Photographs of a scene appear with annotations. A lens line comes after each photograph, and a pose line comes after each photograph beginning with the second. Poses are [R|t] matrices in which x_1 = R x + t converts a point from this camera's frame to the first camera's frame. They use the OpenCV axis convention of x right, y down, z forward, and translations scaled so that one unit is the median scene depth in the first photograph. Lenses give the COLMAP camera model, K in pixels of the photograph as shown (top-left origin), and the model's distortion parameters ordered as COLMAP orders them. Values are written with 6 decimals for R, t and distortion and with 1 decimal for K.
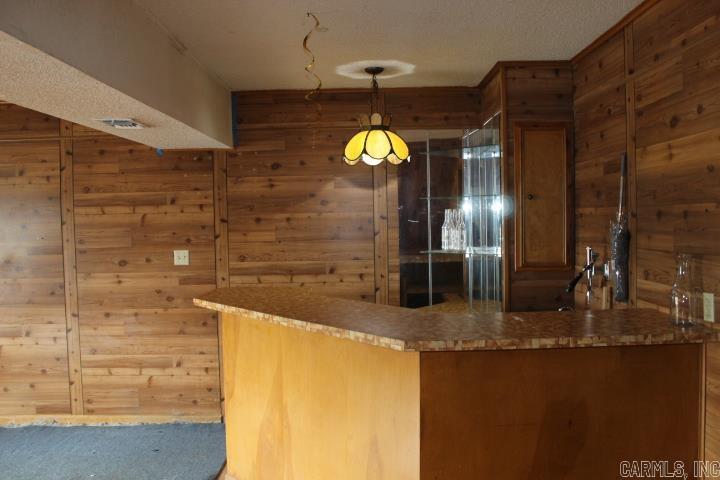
lens RADIAL K [[598.2, 0, 361.6], [0, 598.2, 238.0], [0, 0, 1]] dist [-0.166025, 0.148485]
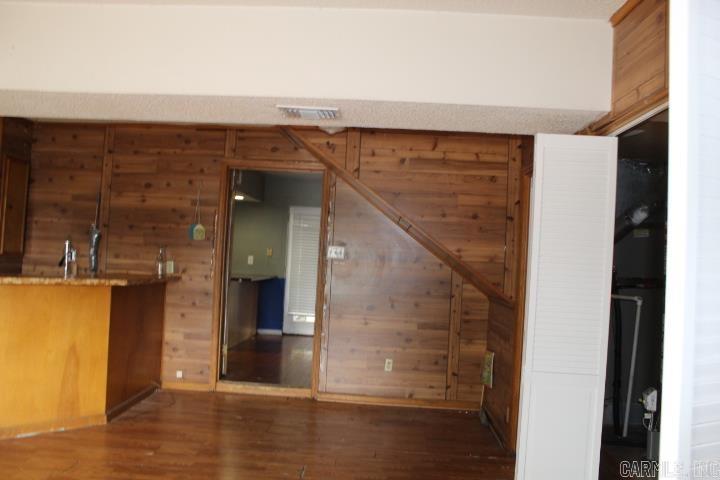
lens RADIAL K [[598.2, 0, 361.6], [0, 598.2, 238.0], [0, 0, 1]] dist [-0.166025, 0.148485]
pose [[0.035024, 0.049724, 0.998149, -0.919046], [-0.018280, 0.998626, -0.049106, 0.052490], [-0.999219, -0.016526, 0.035885, 0.053452]]
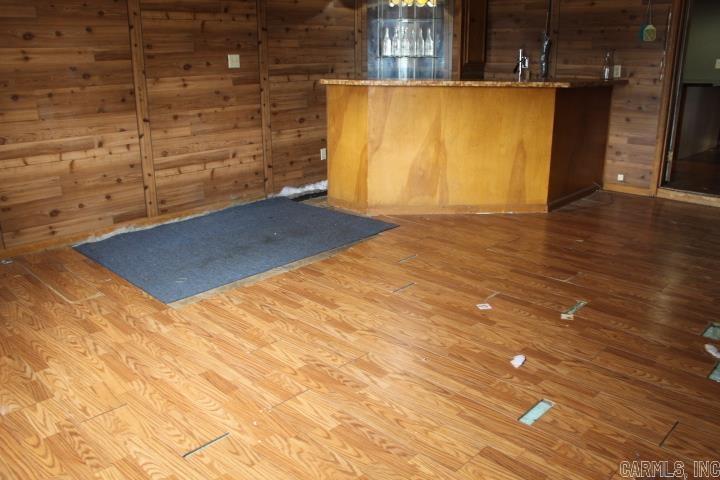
lens RADIAL K [[598.2, 0, 361.6], [0, 598.2, 238.0], [0, 0, 1]] dist [-0.166025, 0.148485]
pose [[0.707797, -0.198048, 0.678086, -0.969907], [0.018194, 0.964689, 0.262764, 0.069942], [-0.706181, -0.173646, 0.686407, -0.015499]]
